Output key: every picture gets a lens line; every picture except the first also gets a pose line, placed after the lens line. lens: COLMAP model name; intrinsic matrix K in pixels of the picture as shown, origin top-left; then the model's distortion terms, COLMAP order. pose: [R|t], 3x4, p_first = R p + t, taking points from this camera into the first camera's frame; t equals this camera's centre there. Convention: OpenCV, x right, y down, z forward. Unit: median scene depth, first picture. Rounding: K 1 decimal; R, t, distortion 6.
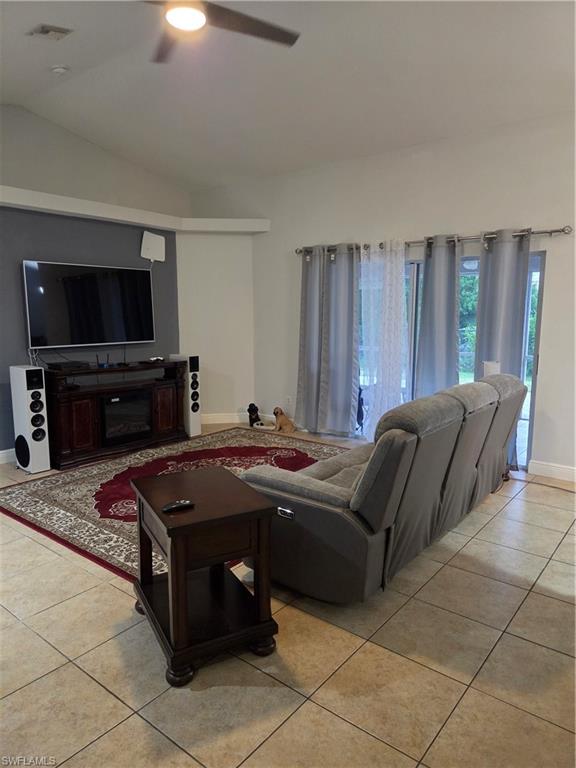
lens RADIAL K [[516.1, 0, 282.4], [0, 516.1, 387.6], [0, 0, 1]] dist [0.073437, -0.069845]
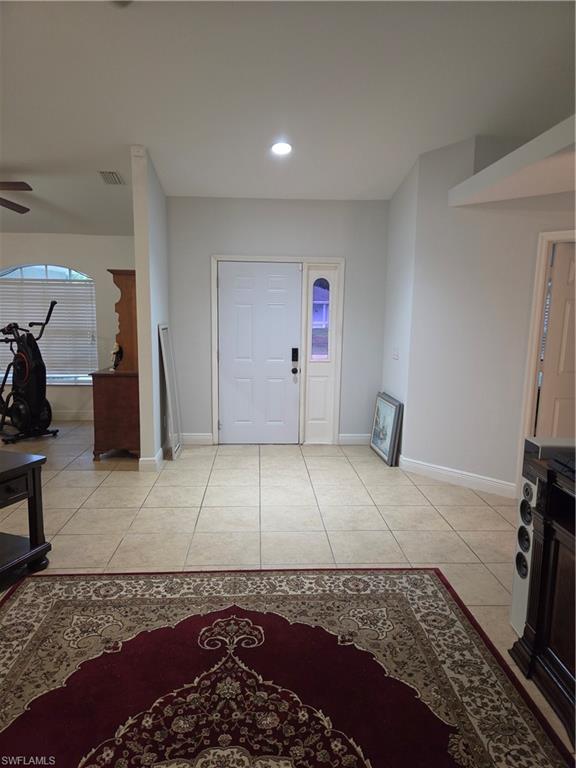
lens RADIAL K [[516.1, 0, 282.4], [0, 516.1, 387.6], [0, 0, 1]] dist [0.073437, -0.069845]
pose [[-0.748403, 0.093536, -0.656615, 0.047638], [-0.113377, 0.957391, 0.265608, -0.234478], [0.653481, 0.273227, -0.705910, 1.431840]]
